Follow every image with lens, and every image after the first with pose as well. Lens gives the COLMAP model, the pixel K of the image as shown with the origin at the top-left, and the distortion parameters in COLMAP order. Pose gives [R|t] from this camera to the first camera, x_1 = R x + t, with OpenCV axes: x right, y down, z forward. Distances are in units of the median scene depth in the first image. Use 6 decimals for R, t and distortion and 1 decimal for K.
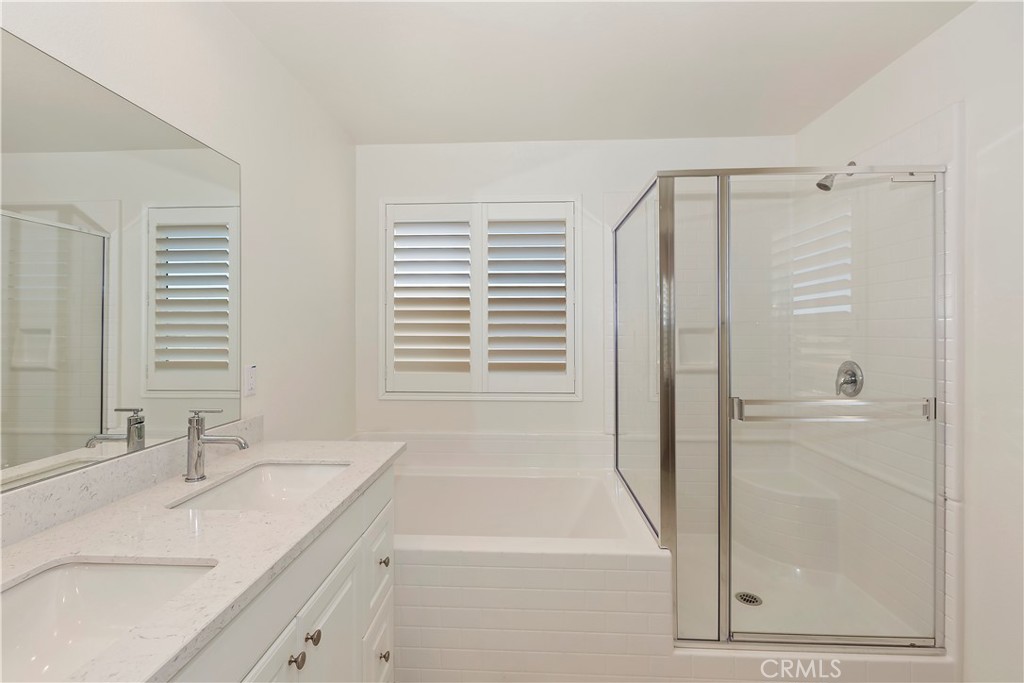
lens RADIAL K [[454.9, 0, 512.1], [0, 454.9, 336.5], [0, 0, 1]] dist [0.000514, 0.000508]
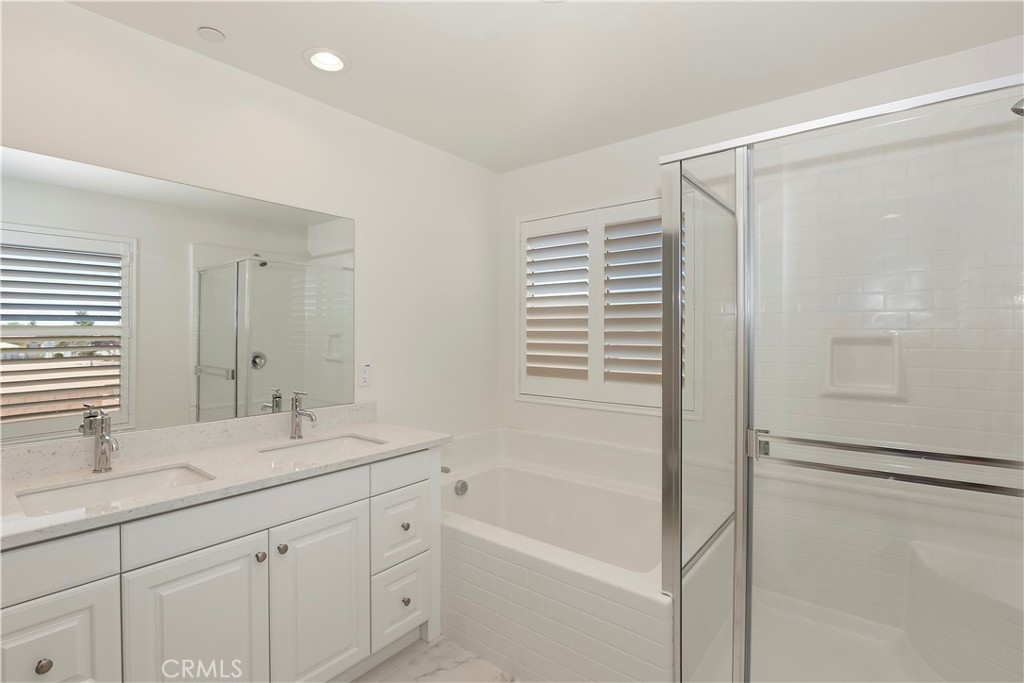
lens RADIAL K [[475.8, 0, 514.1], [0, 475.8, 336.9], [0, 0, 1]] dist [0.001473, 0.000326]
pose [[0.819558, 0.004442, -0.572979, 0.376707], [-0.009245, 0.999942, -0.005471, -0.009235], [0.572922, 0.009781, 0.819552, 0.055394]]
